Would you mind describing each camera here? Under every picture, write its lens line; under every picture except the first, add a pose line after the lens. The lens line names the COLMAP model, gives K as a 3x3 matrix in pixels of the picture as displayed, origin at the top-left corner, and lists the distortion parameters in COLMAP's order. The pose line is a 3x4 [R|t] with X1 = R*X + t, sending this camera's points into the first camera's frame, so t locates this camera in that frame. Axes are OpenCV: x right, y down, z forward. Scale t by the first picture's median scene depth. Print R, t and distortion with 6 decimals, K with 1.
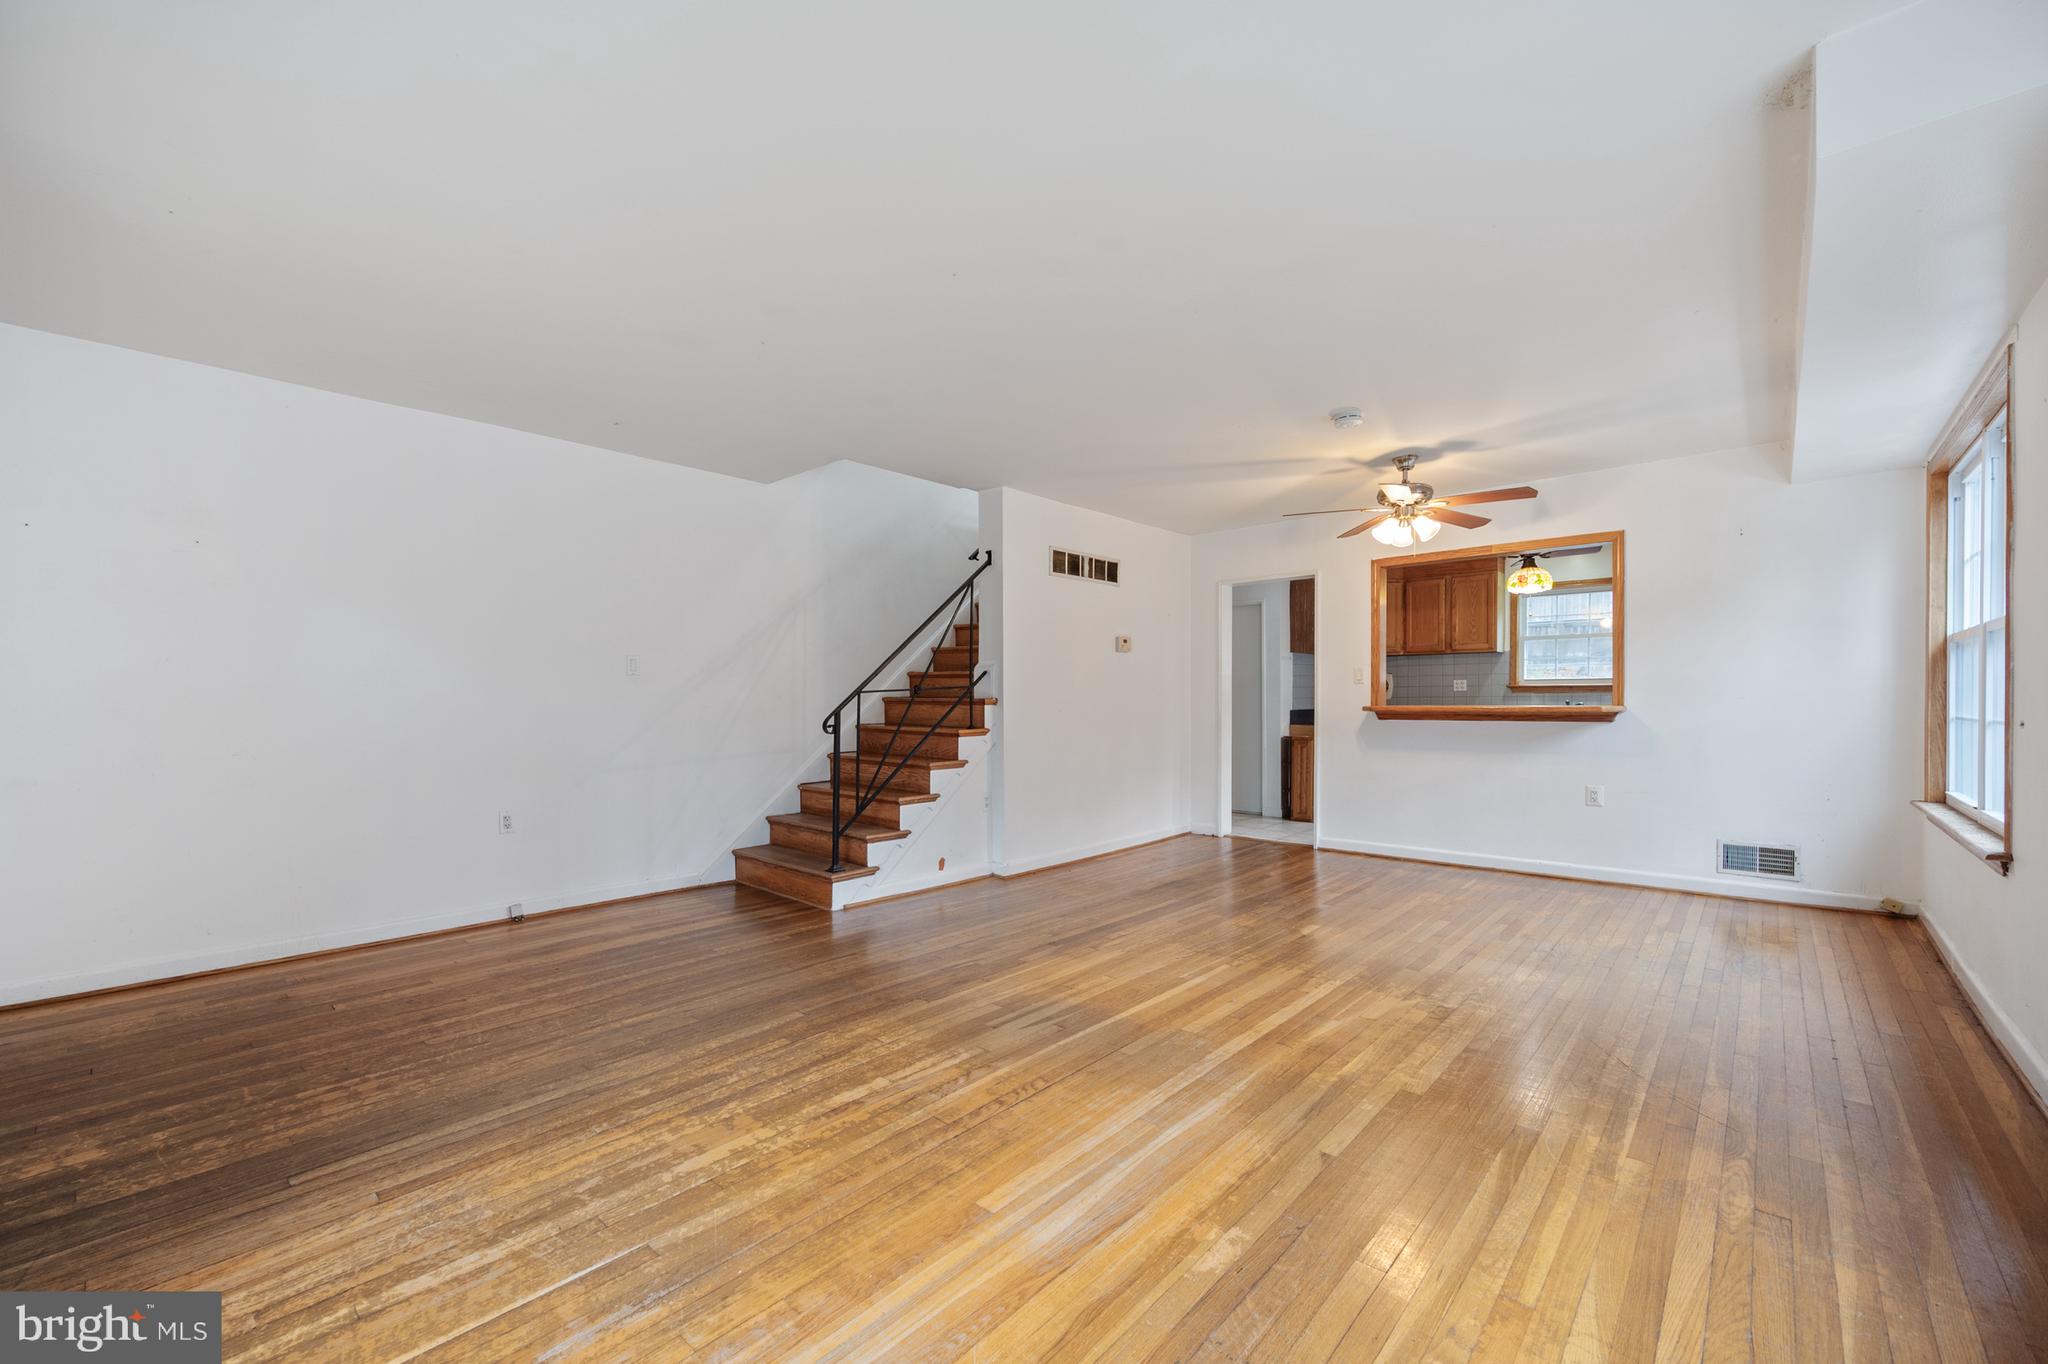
lens RADIAL K [[822.2, 0, 1008.6], [0, 822.2, 708.7], [0, 0, 1]] dist [-0.001575, -0.000400]
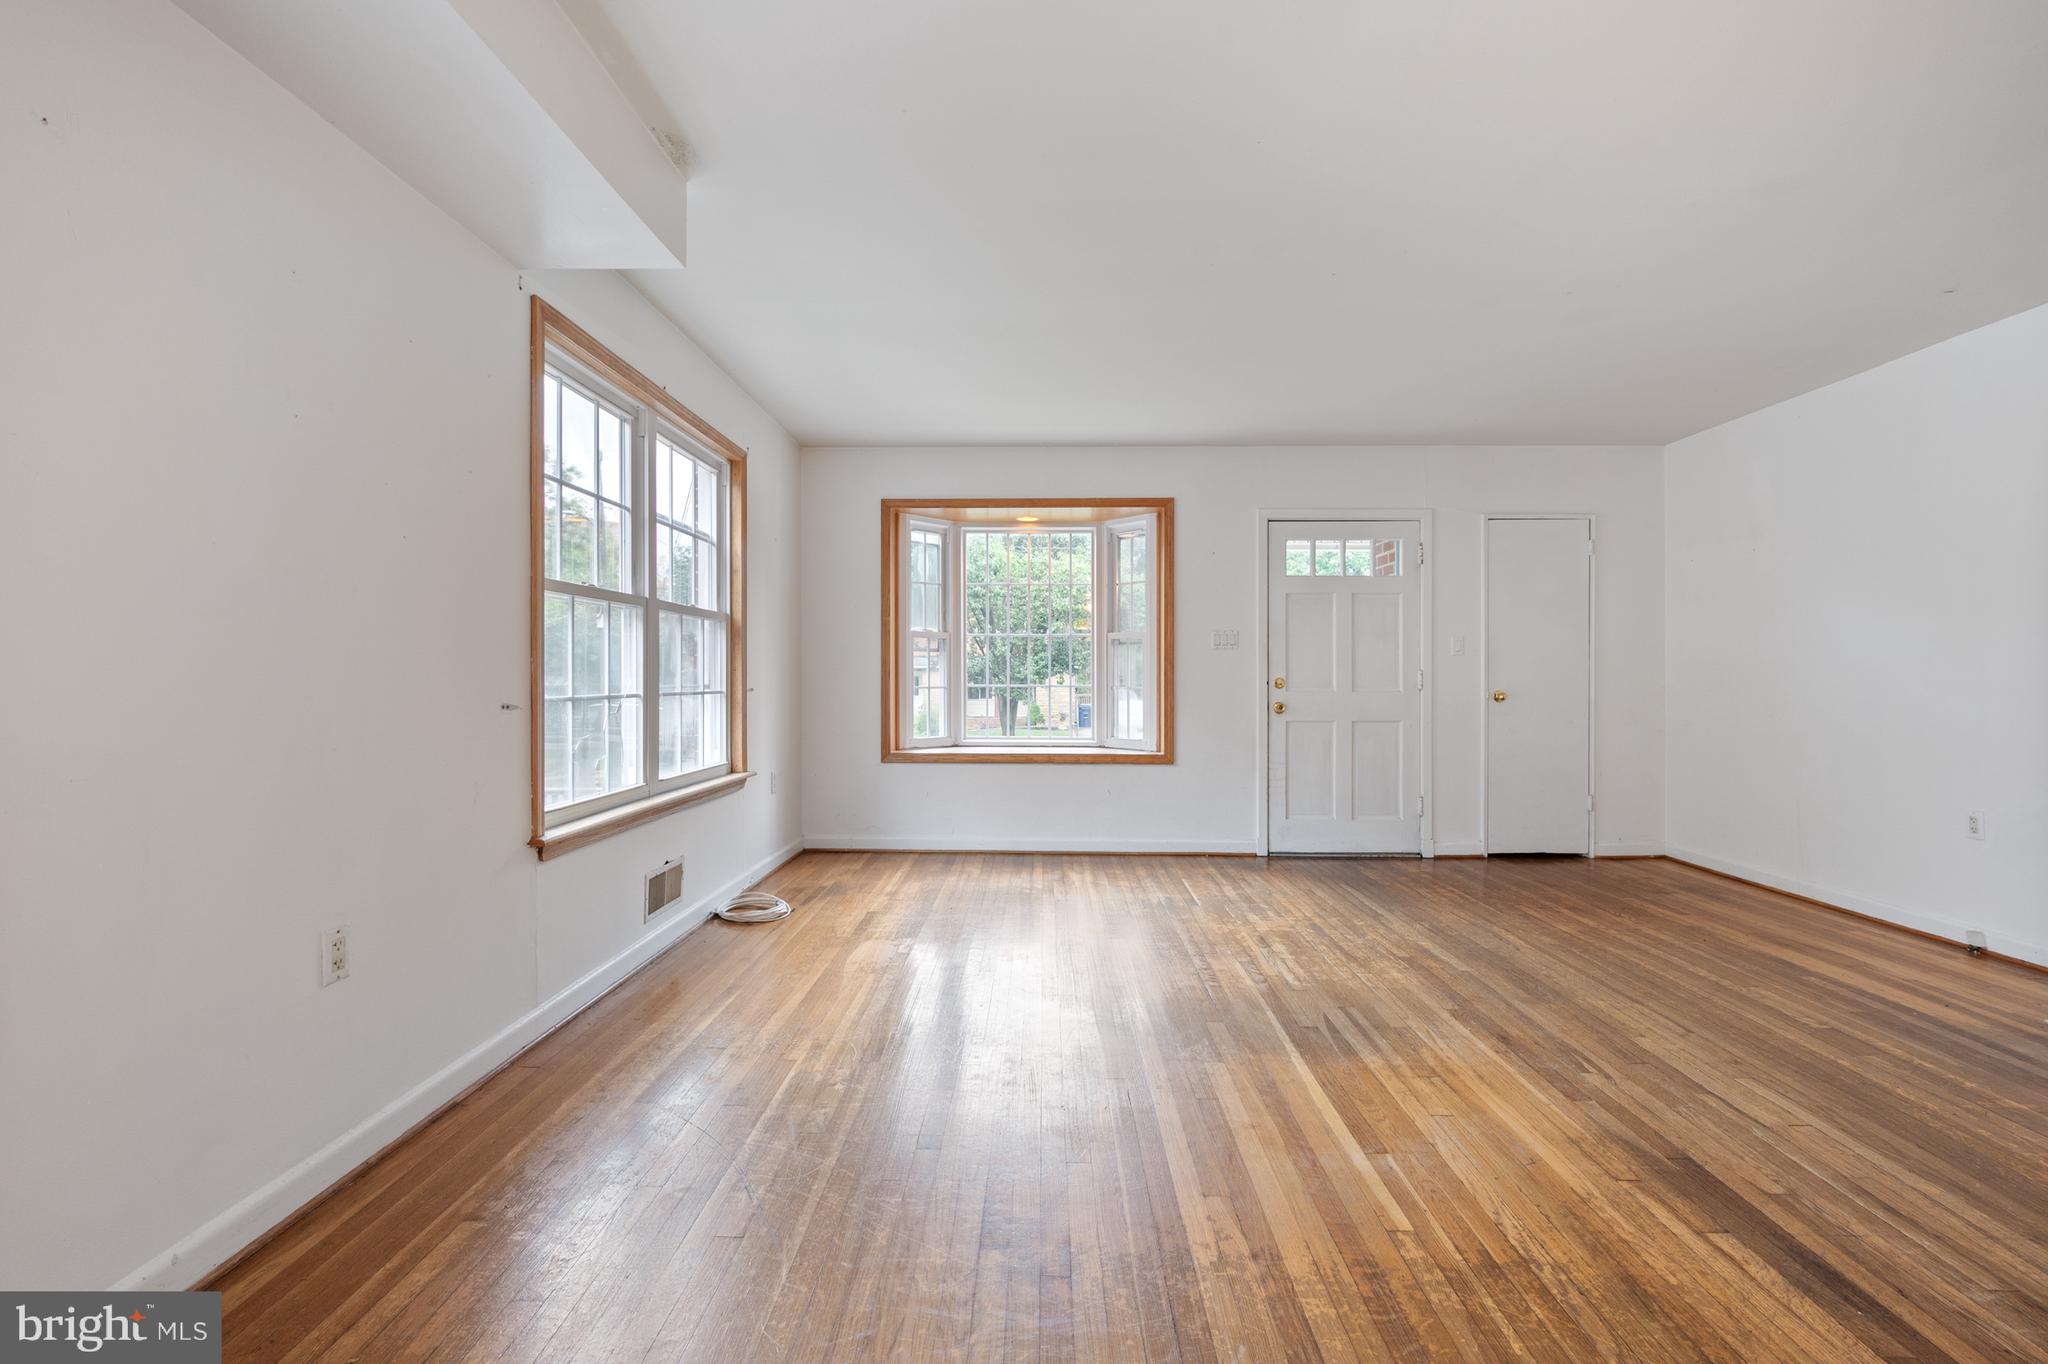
lens RADIAL K [[880.5, 0, 1024.0], [0, 880.5, 682.0], [0, 0, 1]] dist [-0.004236, -0.000091]
pose [[-0.748757, 0.008402, -0.662792, 0.644882], [-0.006022, 0.999792, 0.019477, -0.010955], [0.662818, 0.018575, -0.748551, 1.033086]]
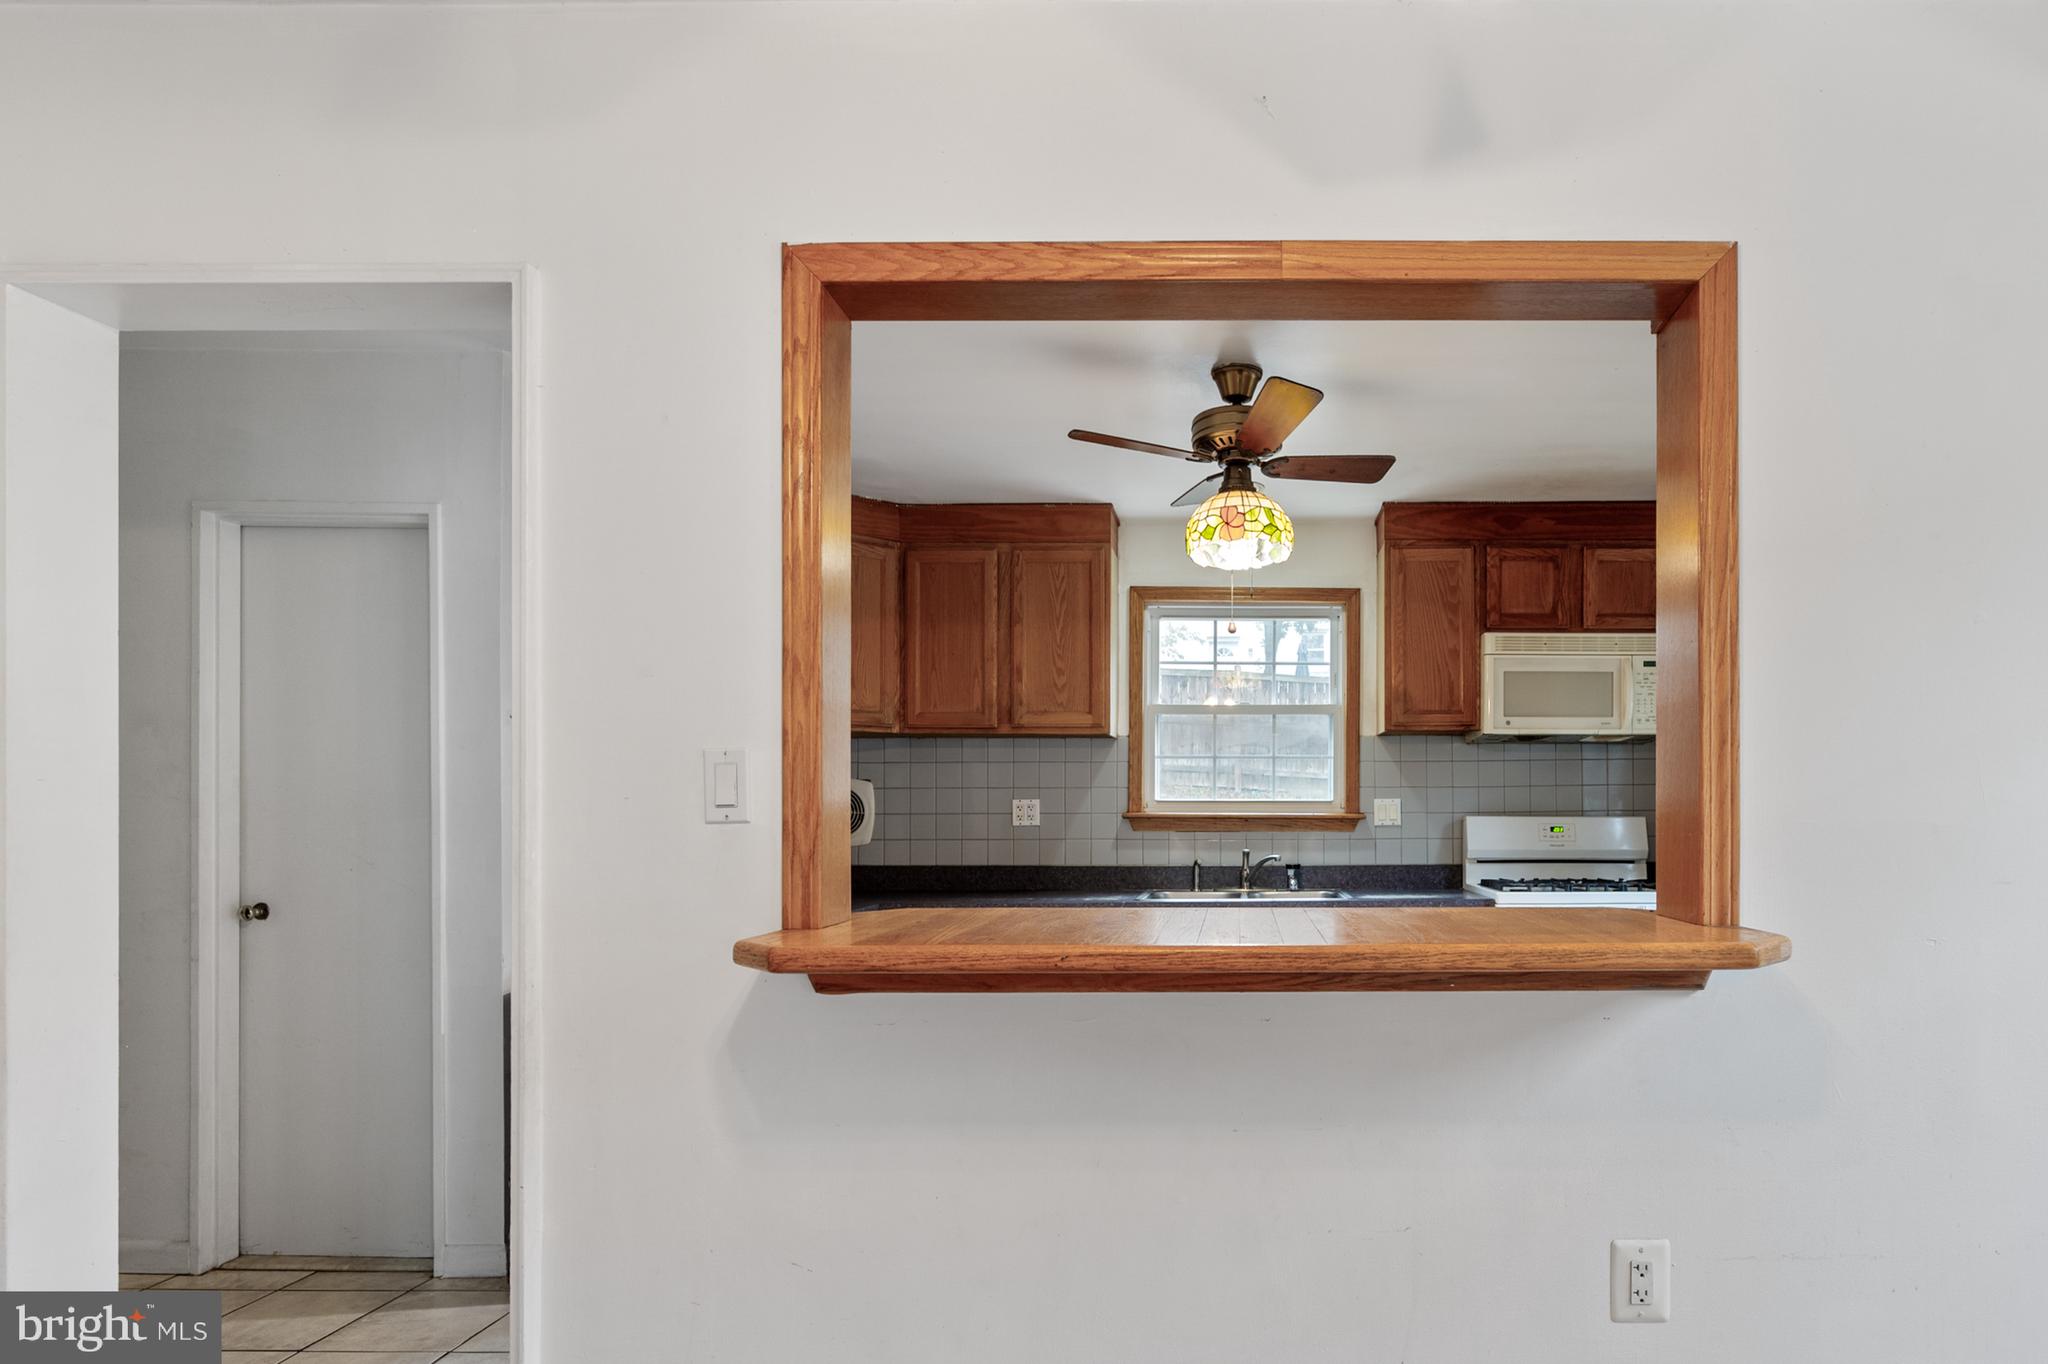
lens RADIAL K [[1133.8, 0, 1246.3], [0, 1133.8, 814.7], [0, 0, 1]] dist [0.000926, -0.000009]
pose [[0.727691, 0.003183, 0.685897, 0.466786], [0.004855, 0.999940, -0.009791, -0.042059], [-0.685887, 0.010454, 0.727633, 1.003955]]
